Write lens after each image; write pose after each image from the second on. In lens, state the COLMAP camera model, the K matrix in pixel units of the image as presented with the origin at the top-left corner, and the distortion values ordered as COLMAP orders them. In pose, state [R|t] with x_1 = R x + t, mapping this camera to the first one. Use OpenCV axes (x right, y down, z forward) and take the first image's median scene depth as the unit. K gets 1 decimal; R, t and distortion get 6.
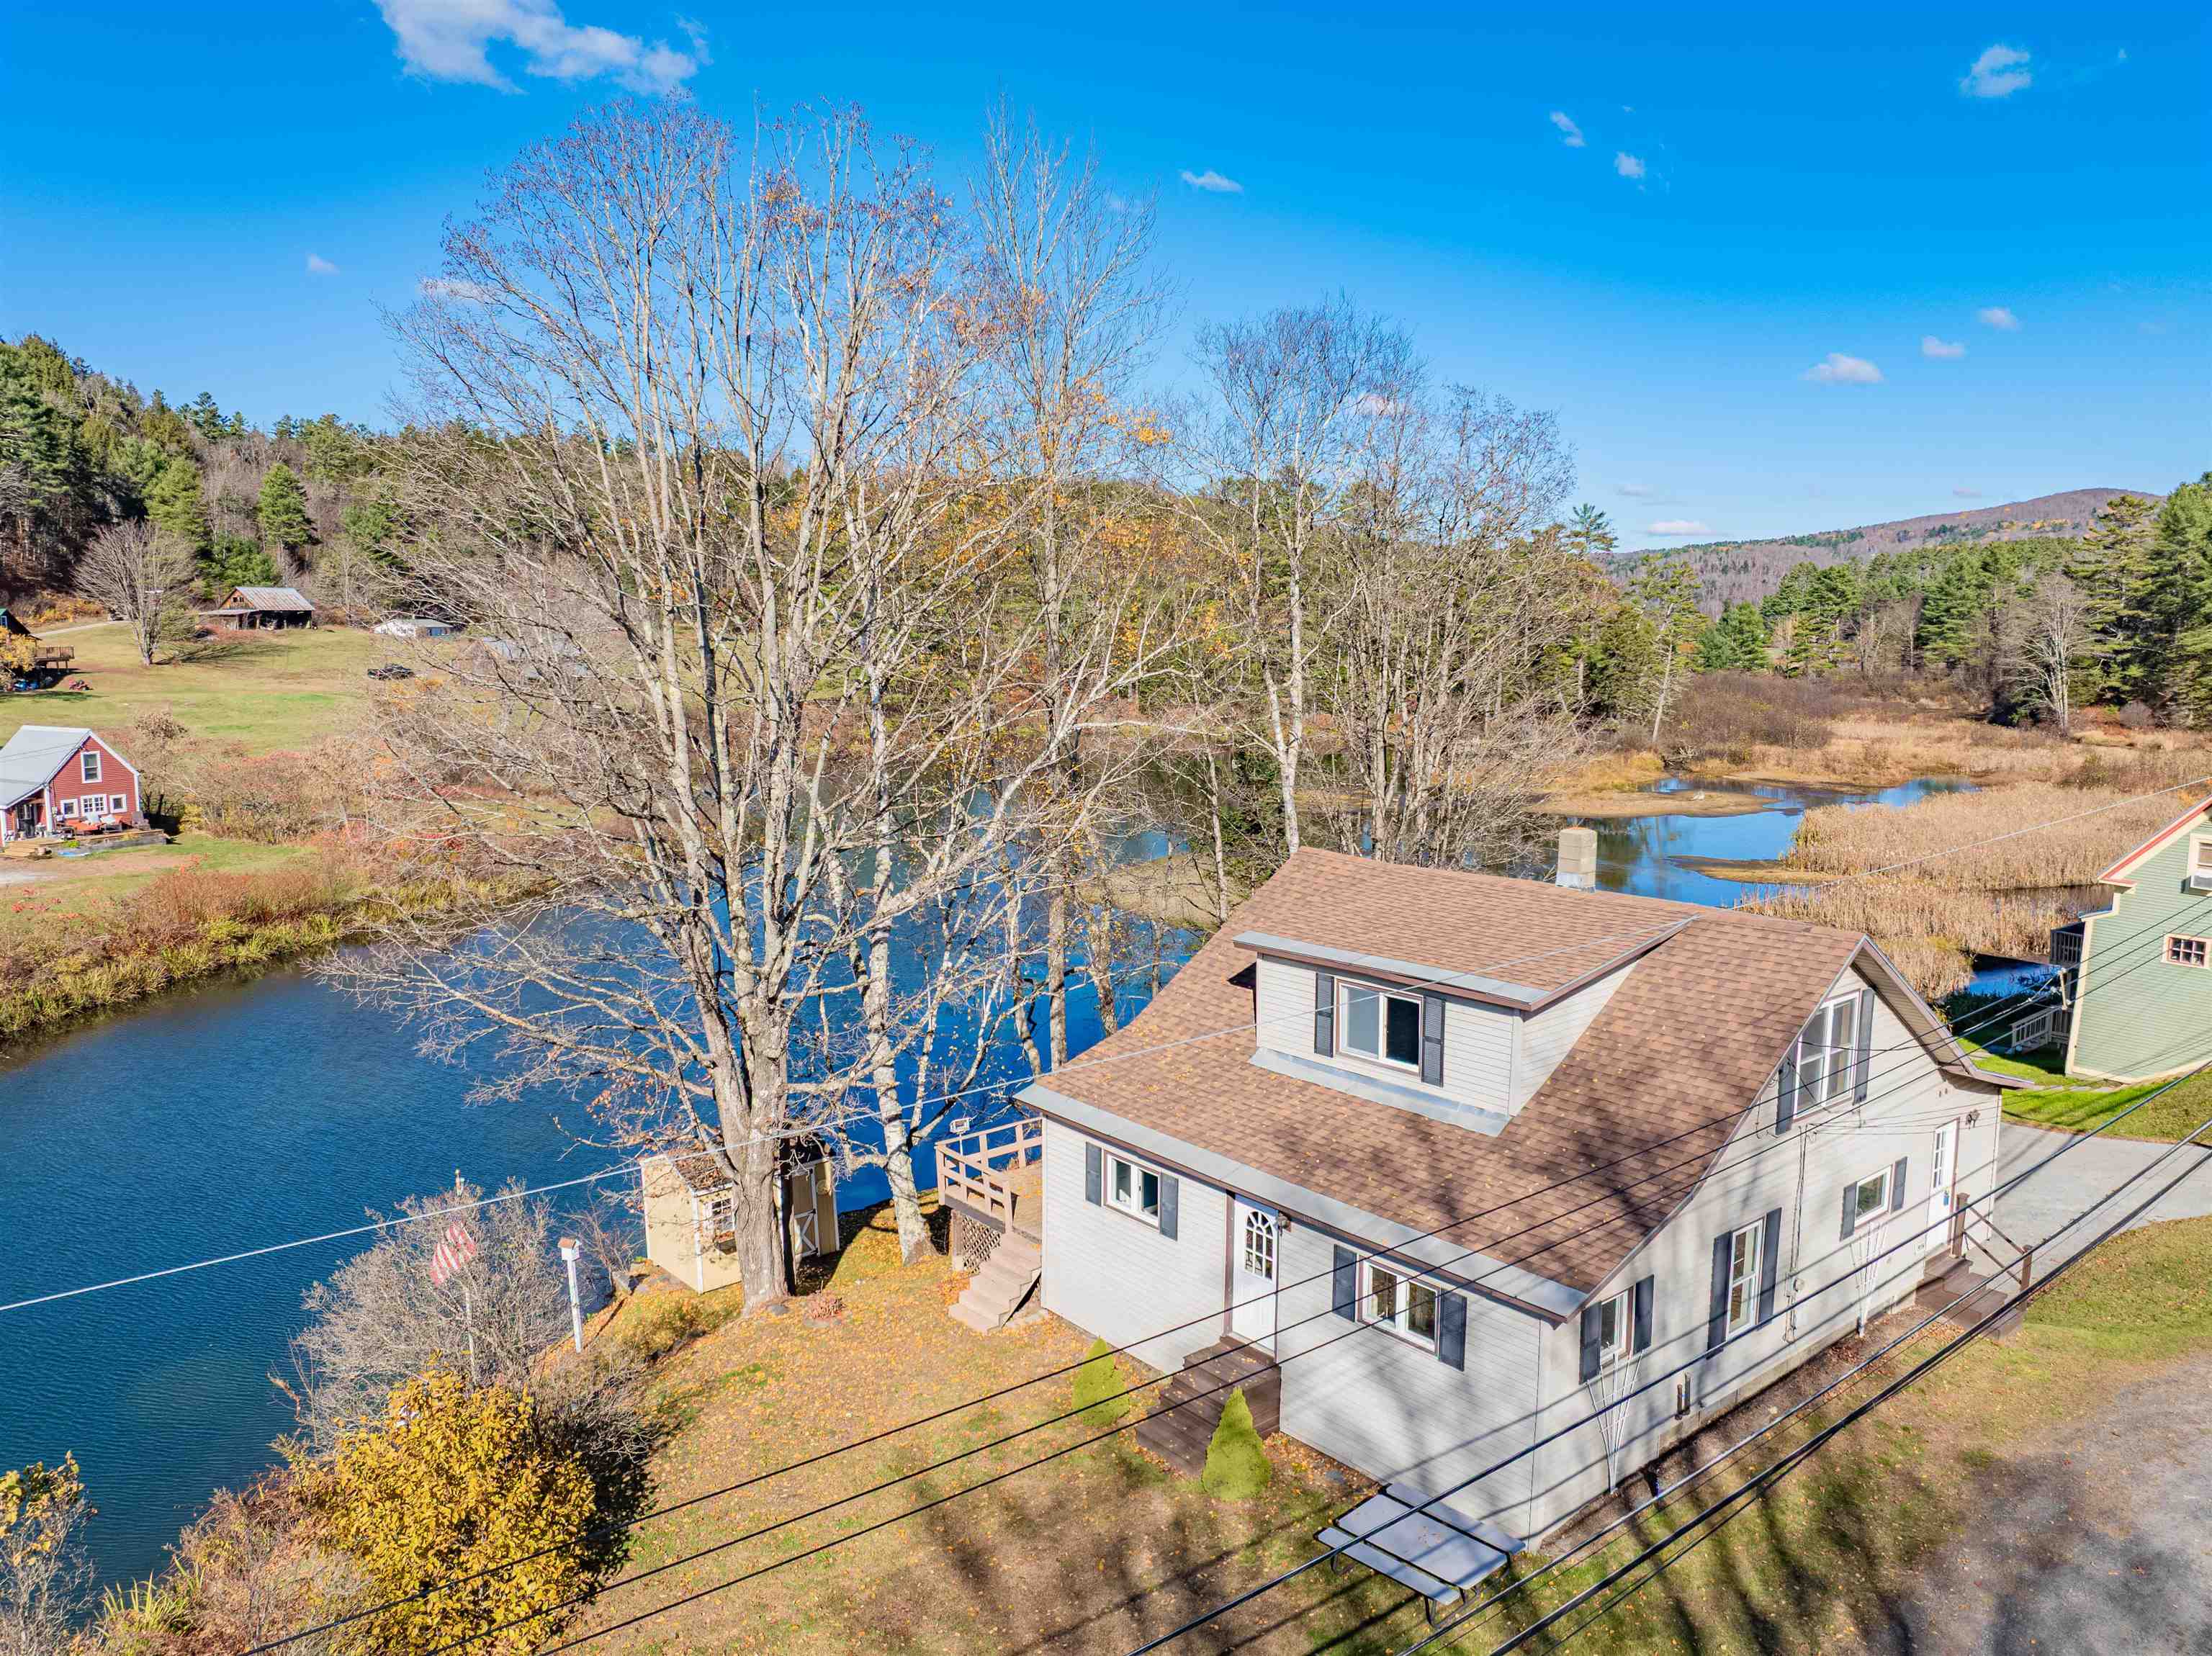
lens RADIAL K [[1597.9, 0, 1097.2], [0, 1597.9, 824.2], [0, 0, 1]] dist [-0.040414, 0.013528]
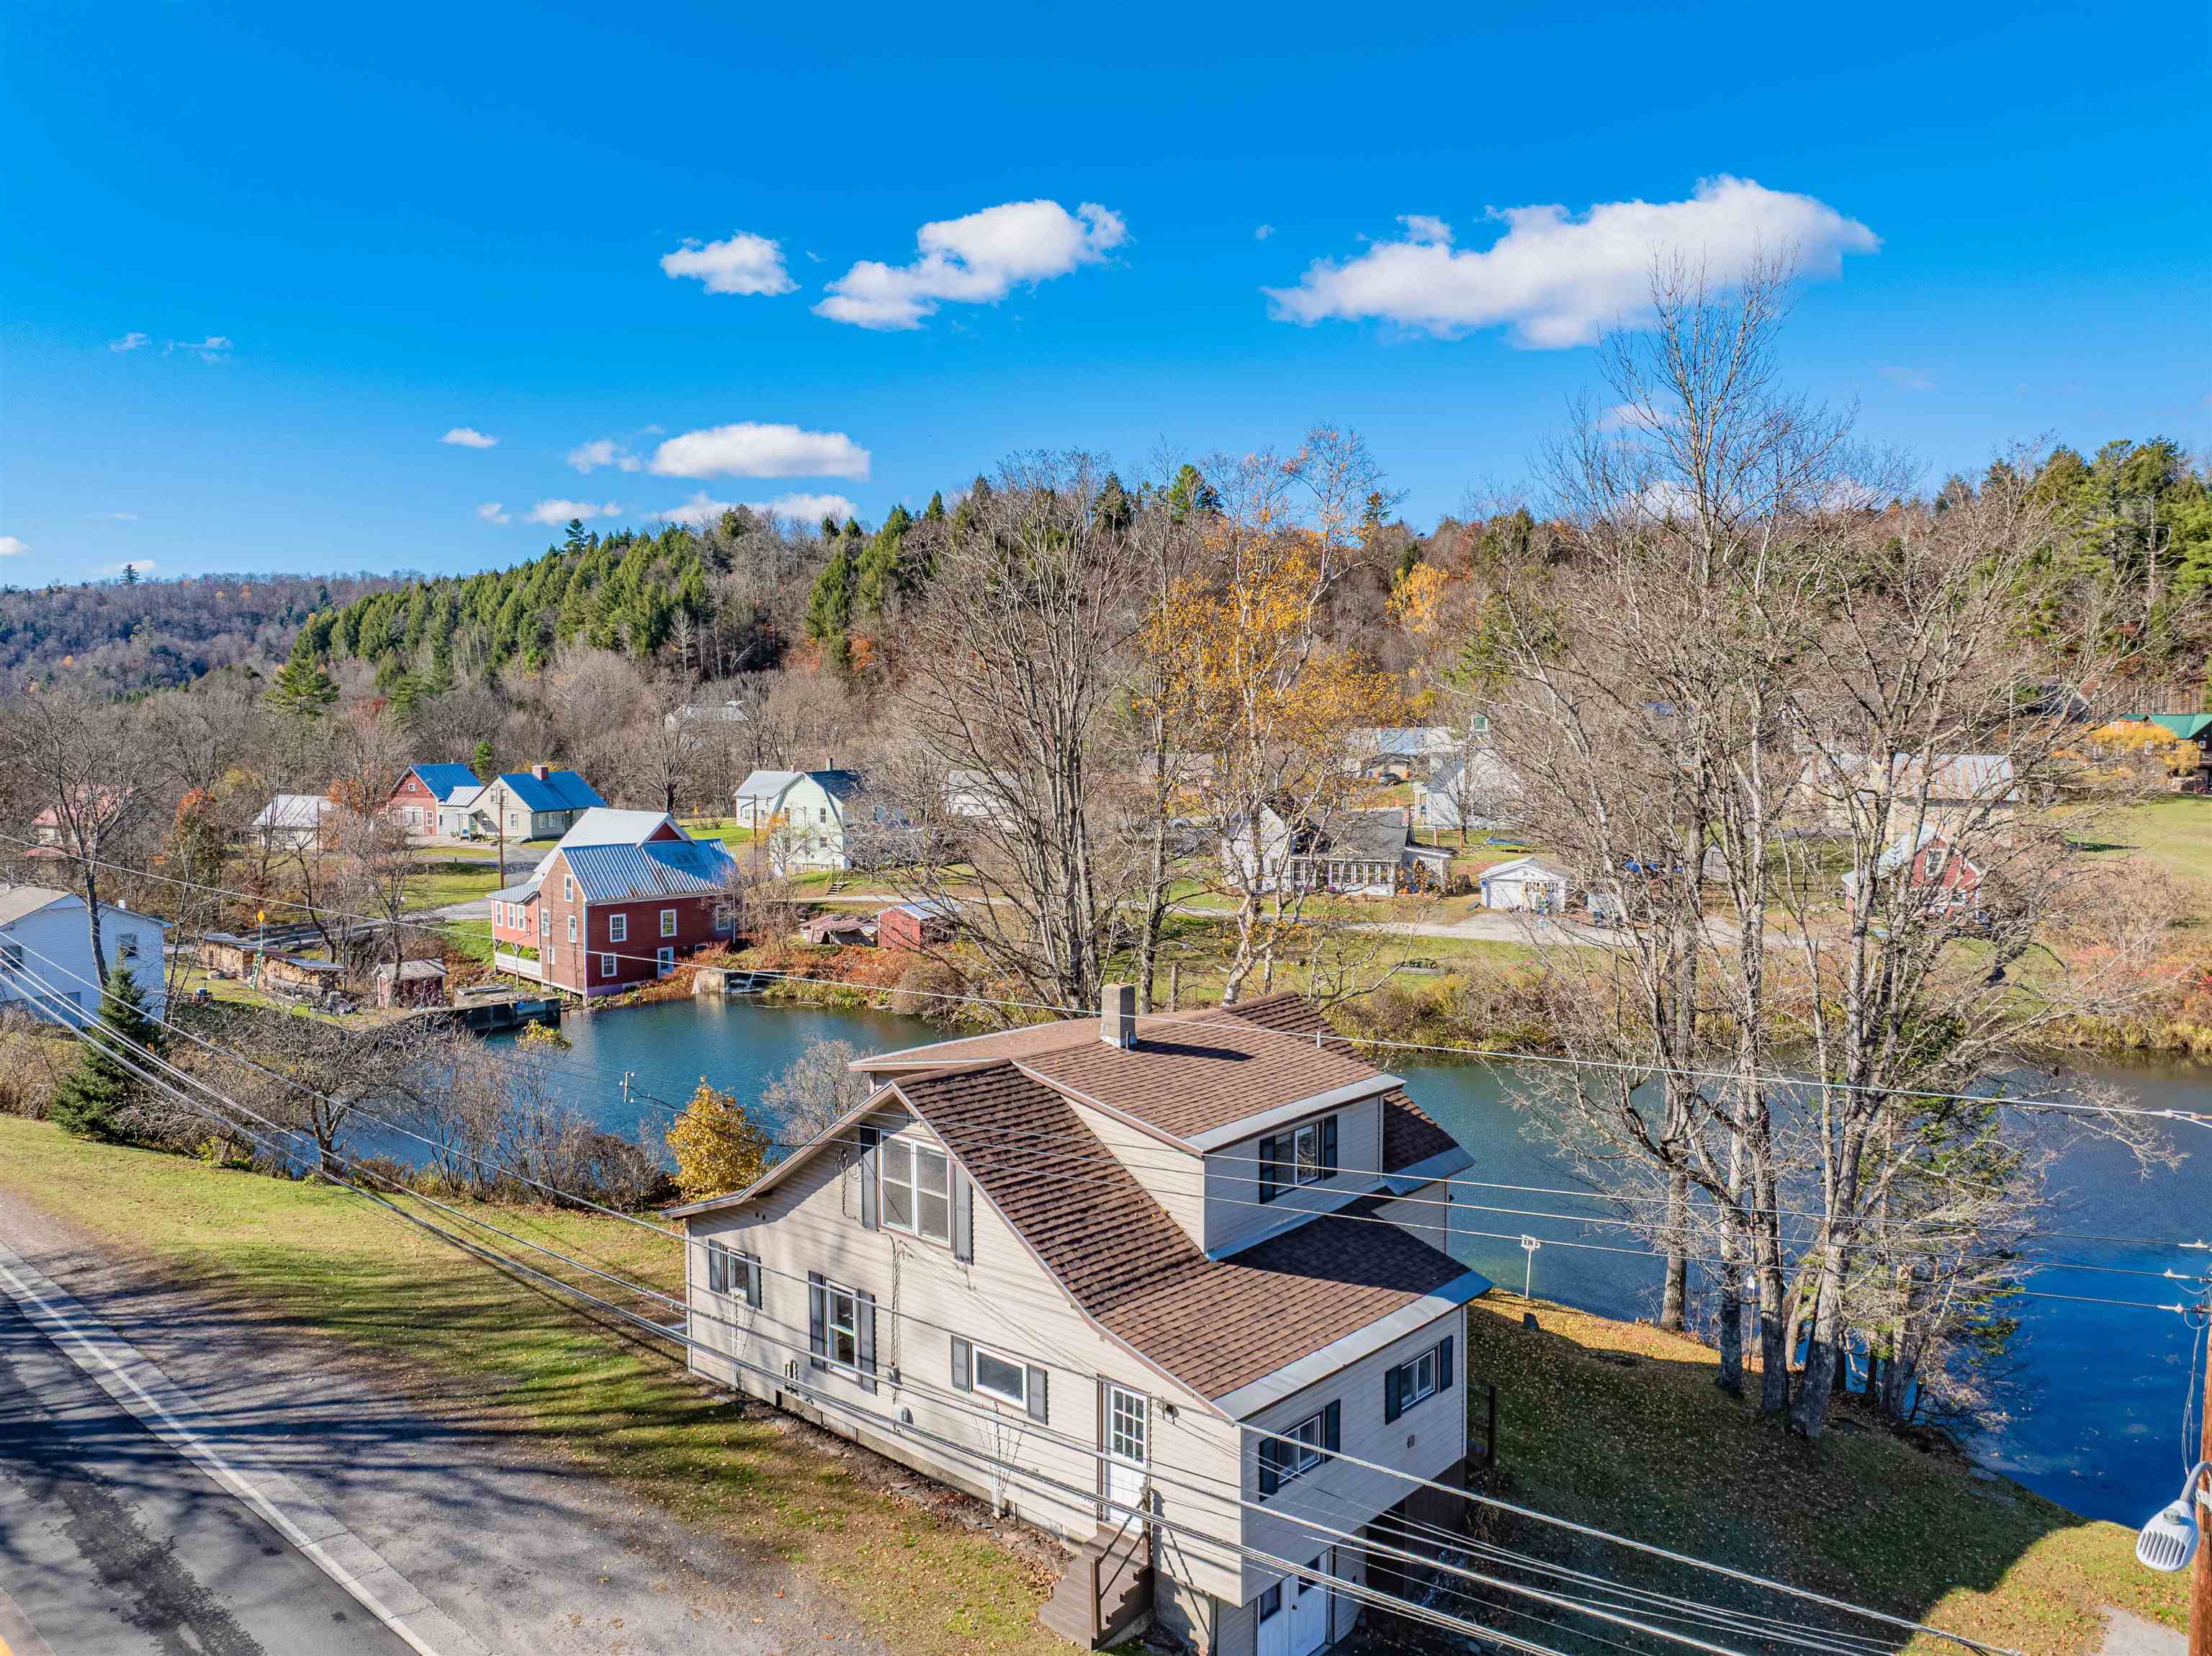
lens RADIAL K [[1597.9, 0, 1097.2], [0, 1597.9, 824.2], [0, 0, 1]] dist [-0.040414, 0.013528]
pose [[0.140335, 0.066136, -0.987893, 0.394173], [-0.123785, 0.991110, 0.048767, -0.044850], [0.982336, 0.115442, 0.147274, 0.234620]]
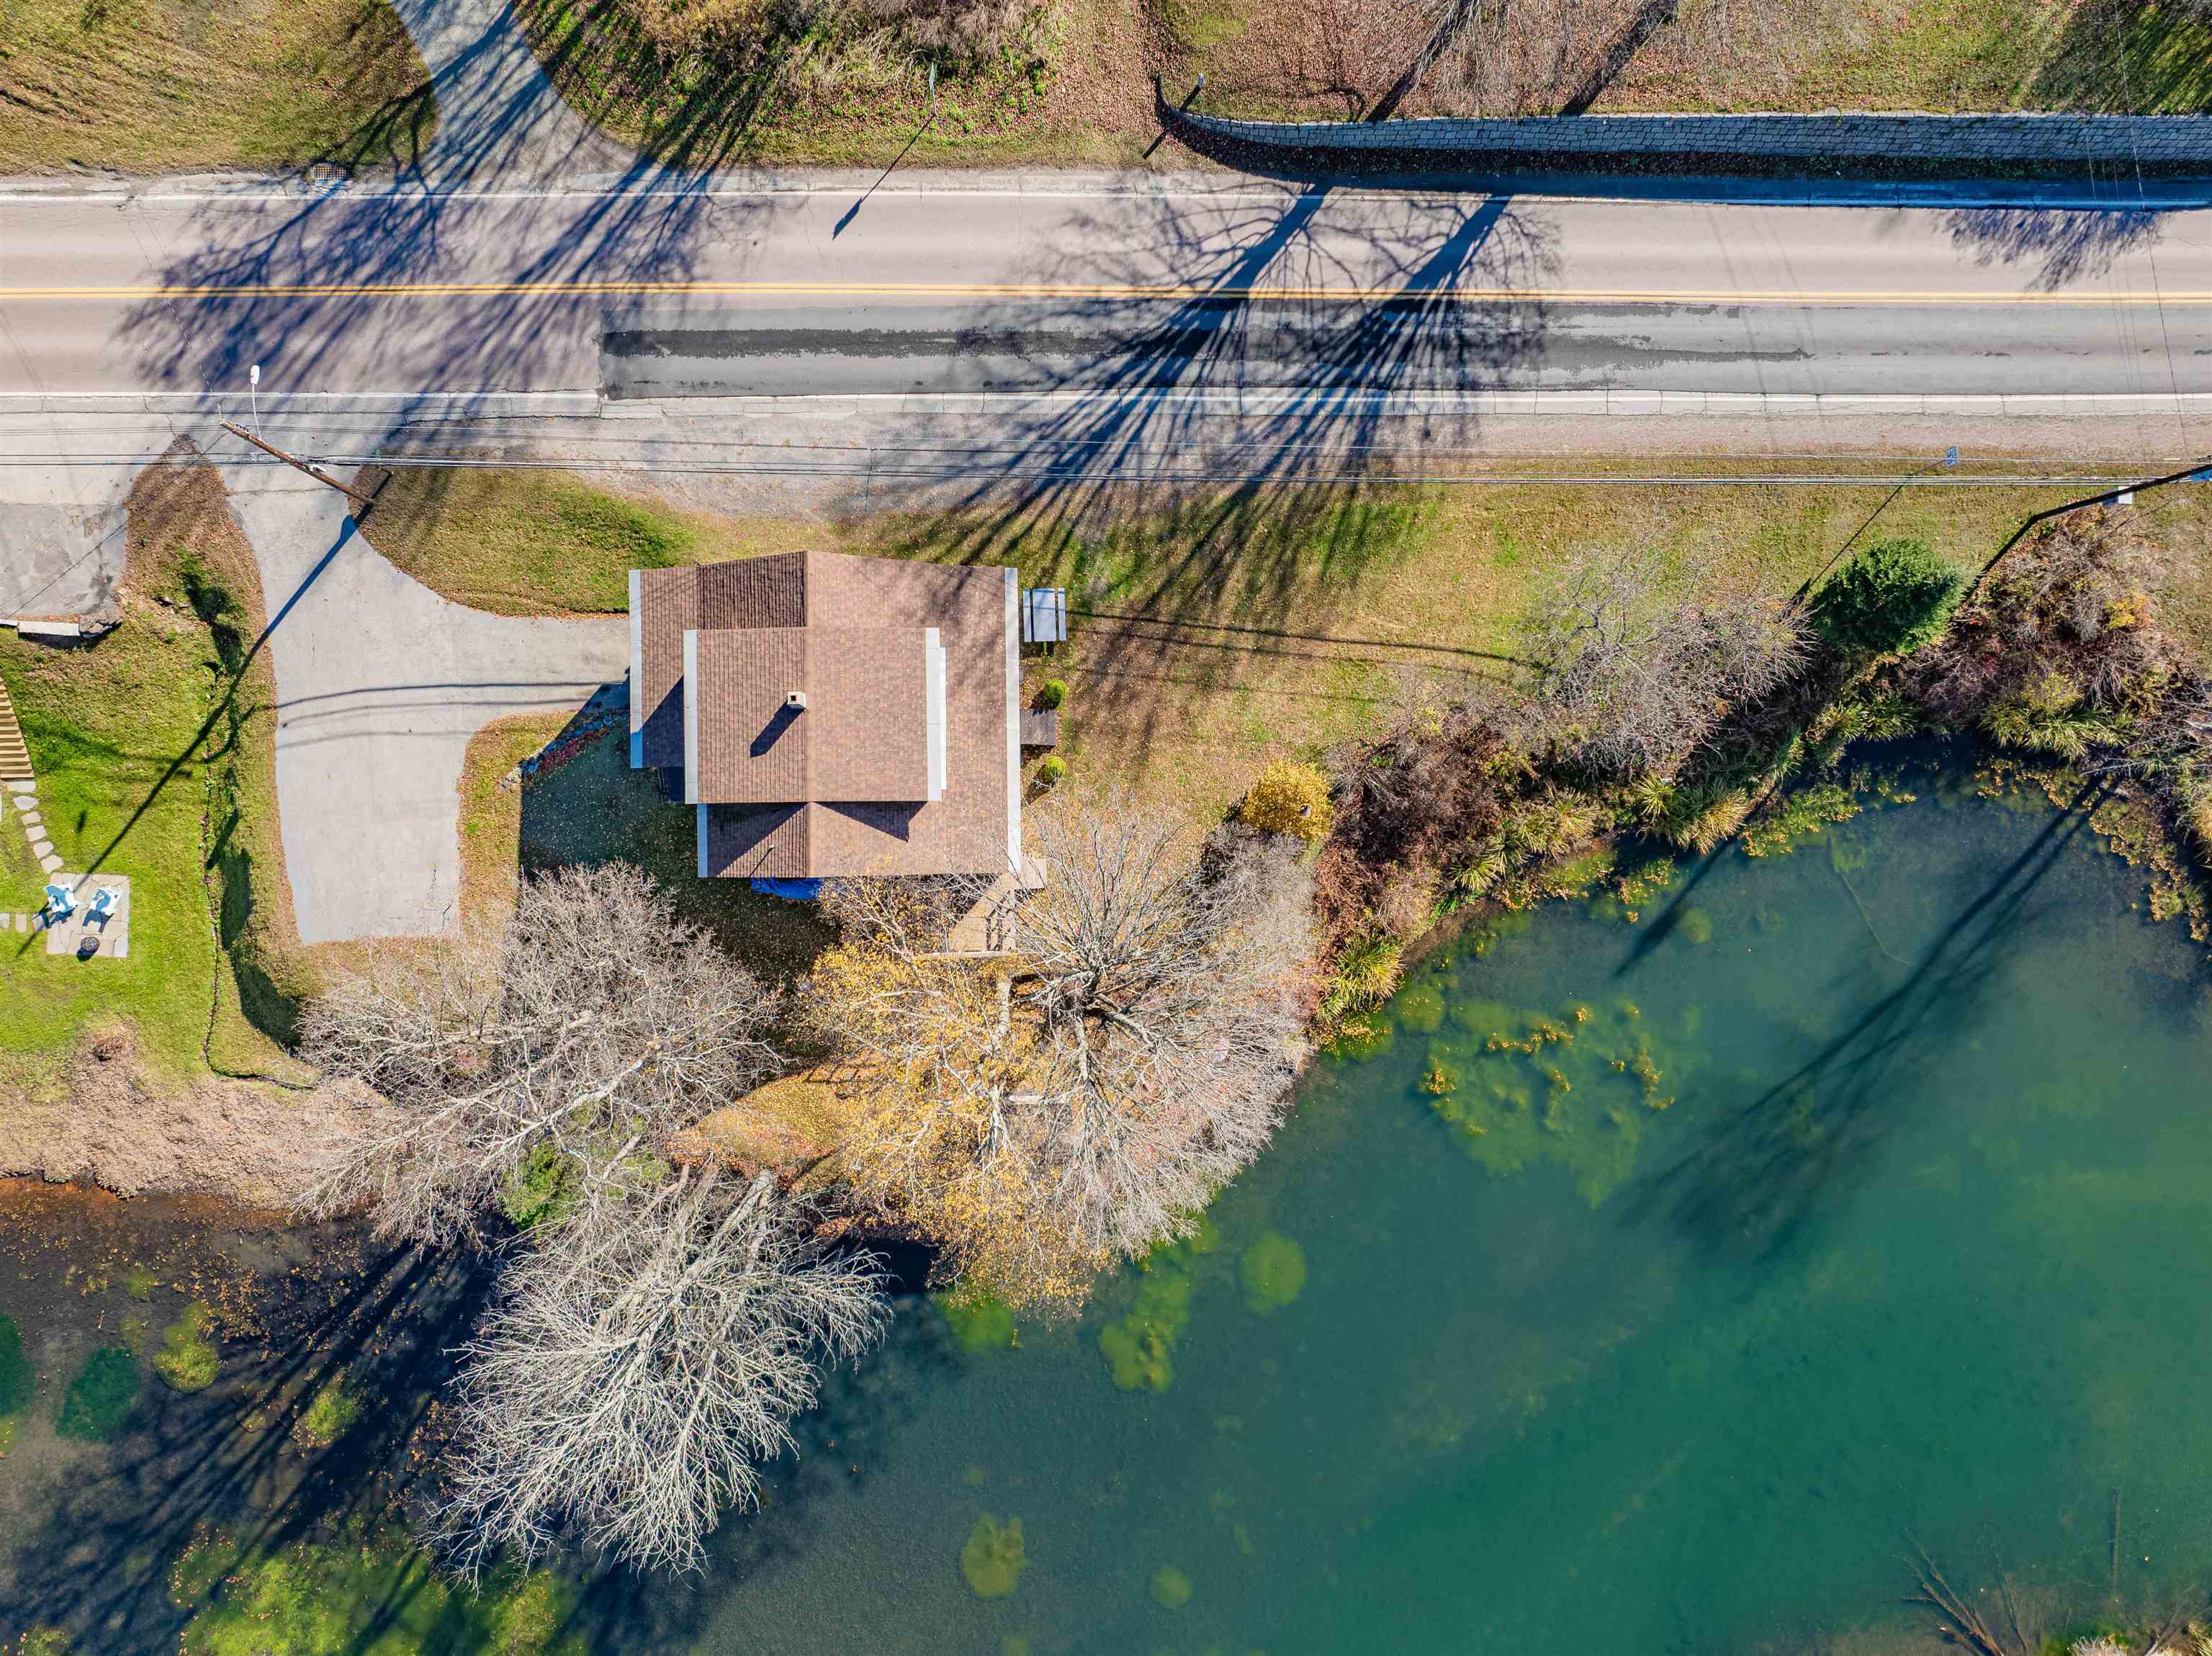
lens RADIAL K [[1597.9, 0, 1097.2], [0, 1597.9, 824.2], [0, 0, 1]] dist [-0.040414, 0.013528]
pose [[-0.780522, -0.624583, -0.026100, -0.010018], [0.039432, -0.090859, 0.995083, -0.567136], [-0.623883, 0.775655, 0.095546, 0.201580]]
